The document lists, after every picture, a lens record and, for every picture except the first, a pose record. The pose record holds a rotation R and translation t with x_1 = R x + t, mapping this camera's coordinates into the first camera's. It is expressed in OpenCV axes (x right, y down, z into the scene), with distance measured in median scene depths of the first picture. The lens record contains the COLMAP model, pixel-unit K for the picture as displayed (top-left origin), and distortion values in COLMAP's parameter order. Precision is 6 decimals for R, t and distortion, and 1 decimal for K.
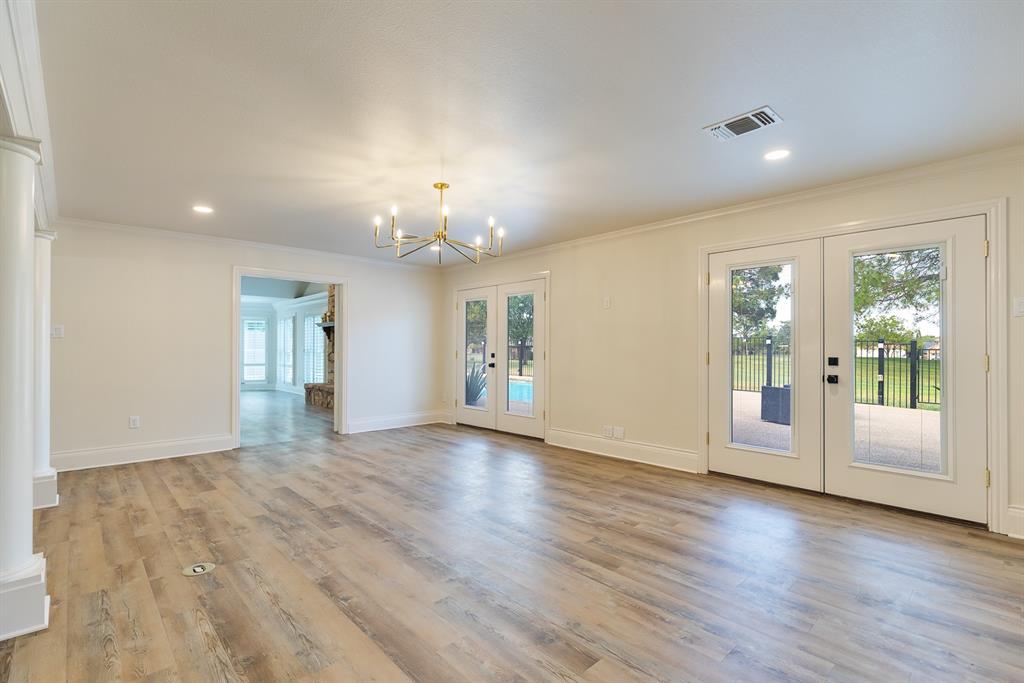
lens RADIAL K [[476.9, 0, 512.0], [0, 476.9, 341.5], [0, 0, 1]] dist [0.000086, -0.000001]
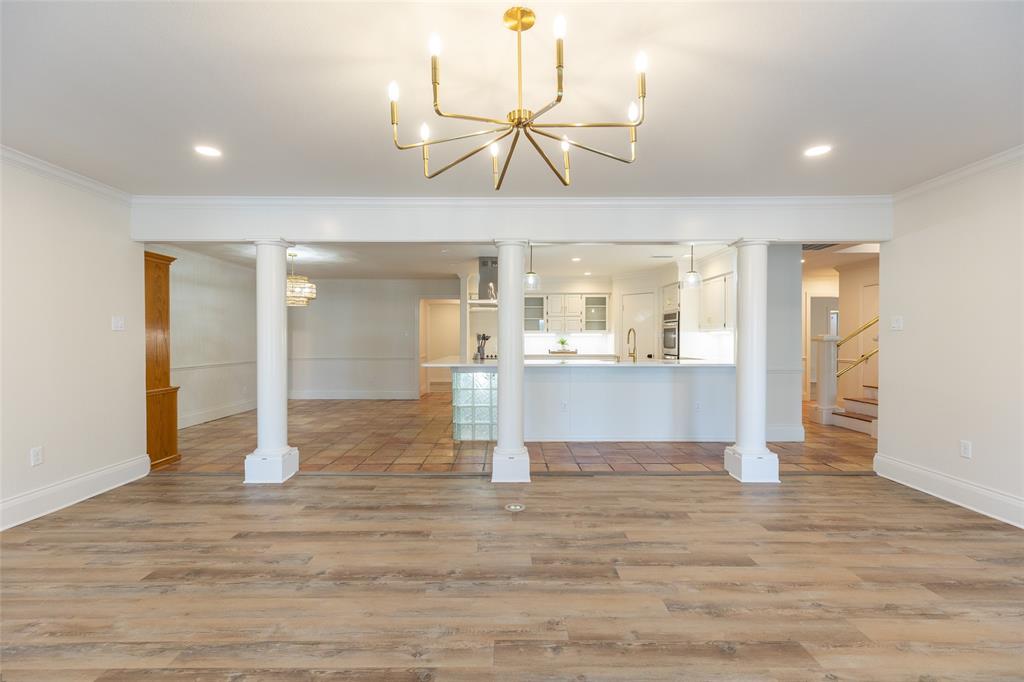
lens RADIAL K [[458.5, 0, 512.0], [0, 458.5, 341.0], [0, 0, 1]] dist [0.001415, 0.000387]
pose [[-0.675603, 0.003546, -0.737257, 0.251061], [0.008068, 0.999964, -0.002584, 0.009247], [0.737222, -0.007694, -0.675607, 1.554092]]
